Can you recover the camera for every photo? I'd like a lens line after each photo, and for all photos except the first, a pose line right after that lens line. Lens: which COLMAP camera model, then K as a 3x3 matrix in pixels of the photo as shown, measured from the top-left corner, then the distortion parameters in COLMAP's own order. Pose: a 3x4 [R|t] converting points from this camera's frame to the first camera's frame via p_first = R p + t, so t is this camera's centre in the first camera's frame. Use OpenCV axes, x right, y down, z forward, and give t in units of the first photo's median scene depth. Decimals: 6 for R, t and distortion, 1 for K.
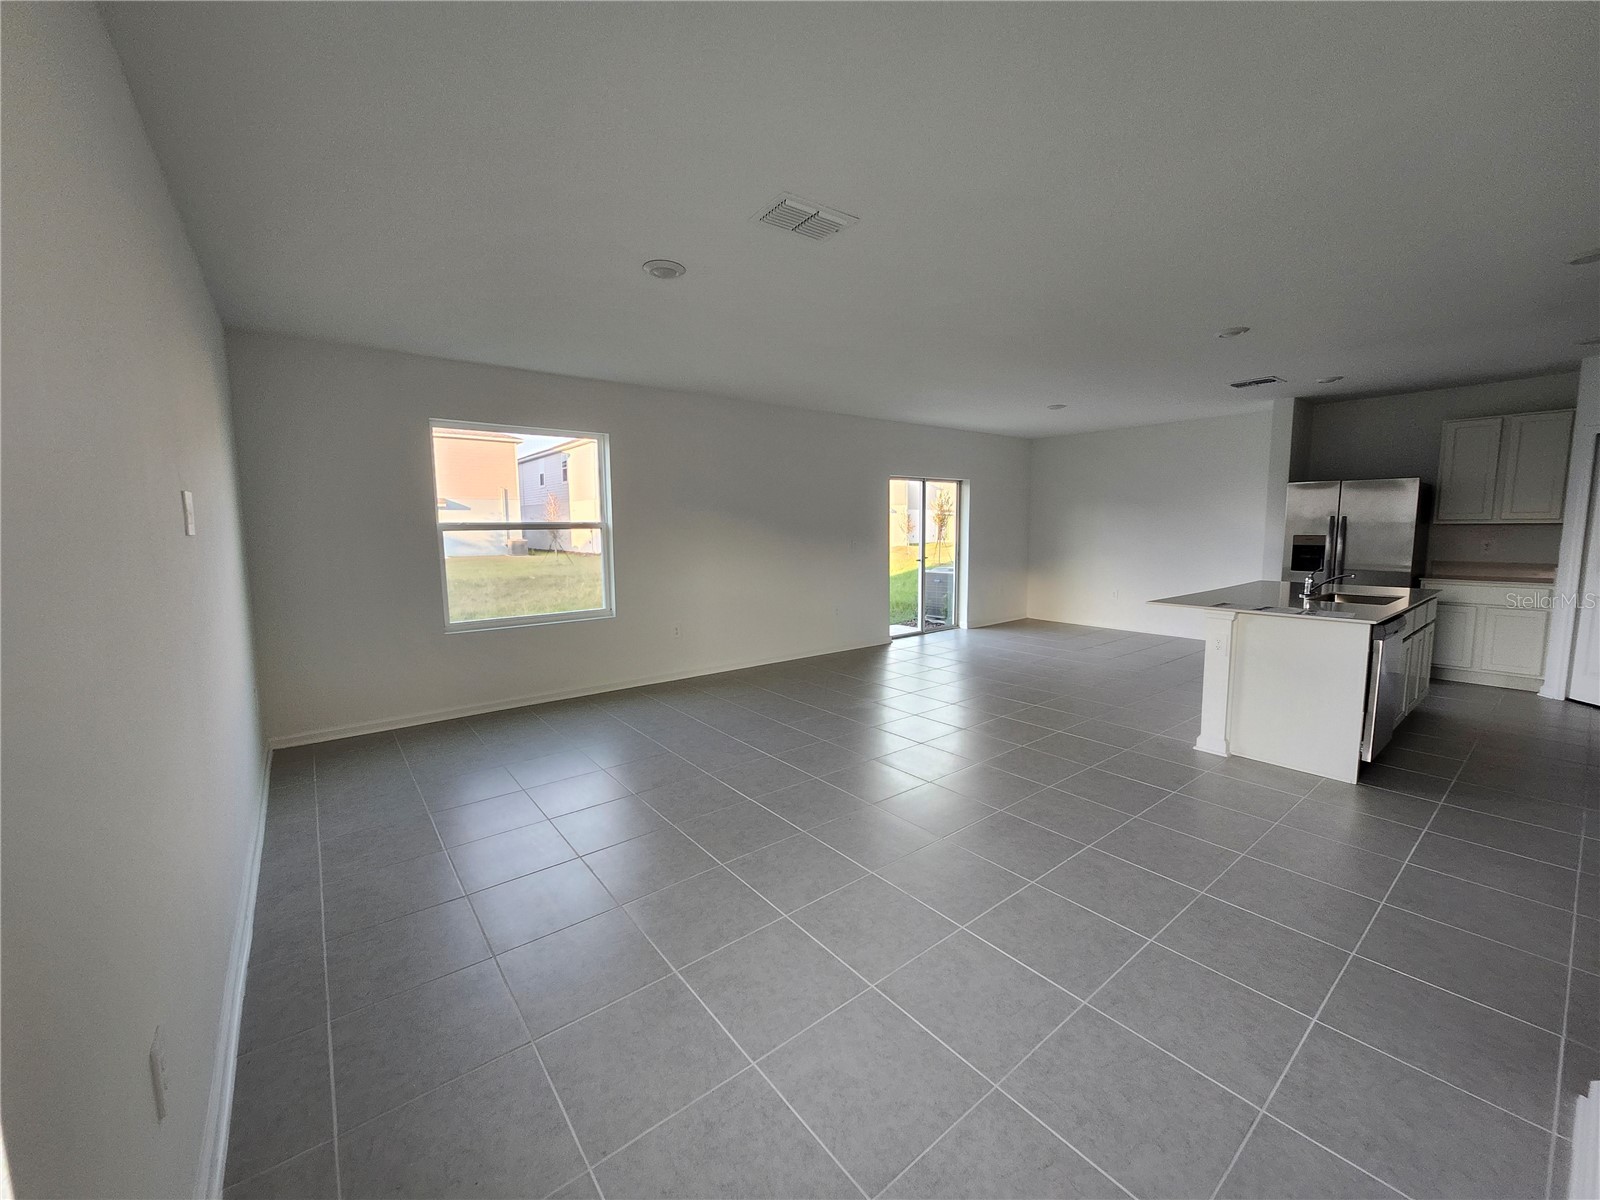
lens RADIAL K [[627.0, 0, 791.5], [0, 627.0, 590.1], [0, 0, 1]] dist [-0.001513, -0.000303]
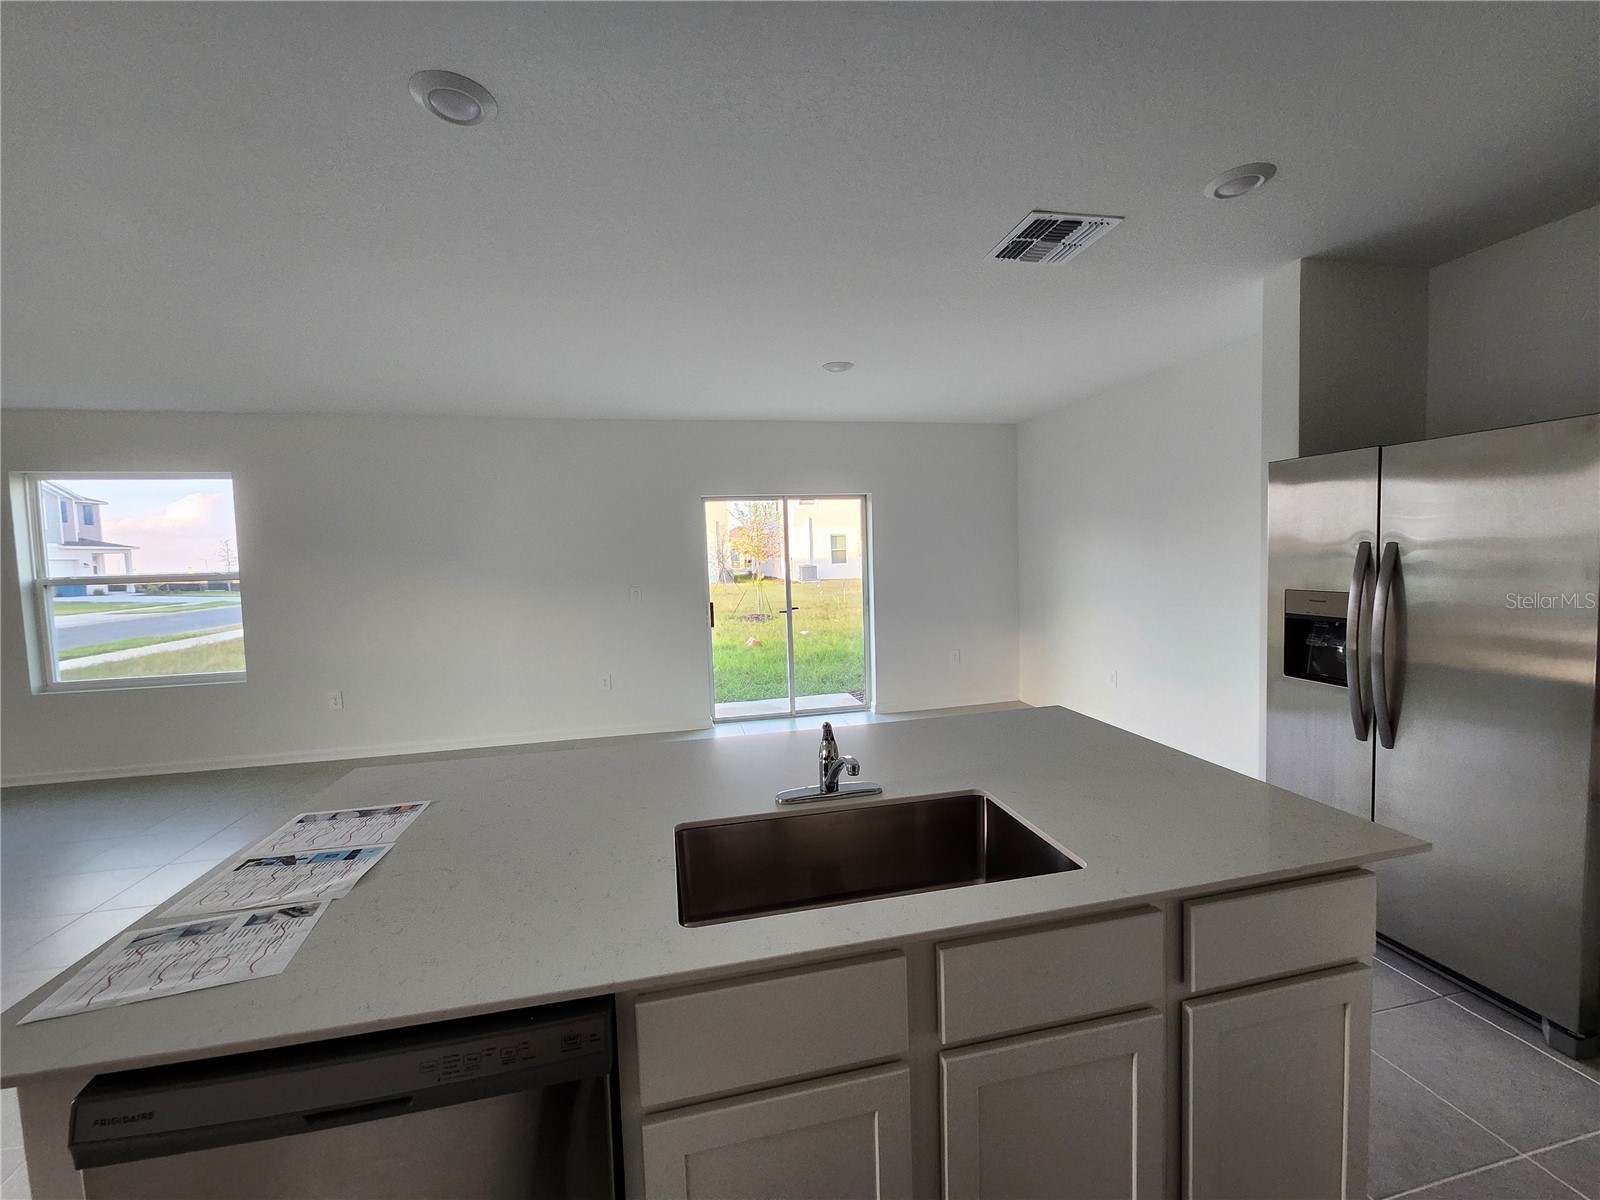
lens RADIAL K [[627.0, 0, 791.5], [0, 627.0, 590.1], [0, 0, 1]] dist [-0.001513, -0.000303]
pose [[0.899253, 0.007463, -0.437366, 0.691990], [-0.022830, 0.999292, -0.029889, -0.067420], [0.436833, 0.036863, 0.898787, 0.490507]]
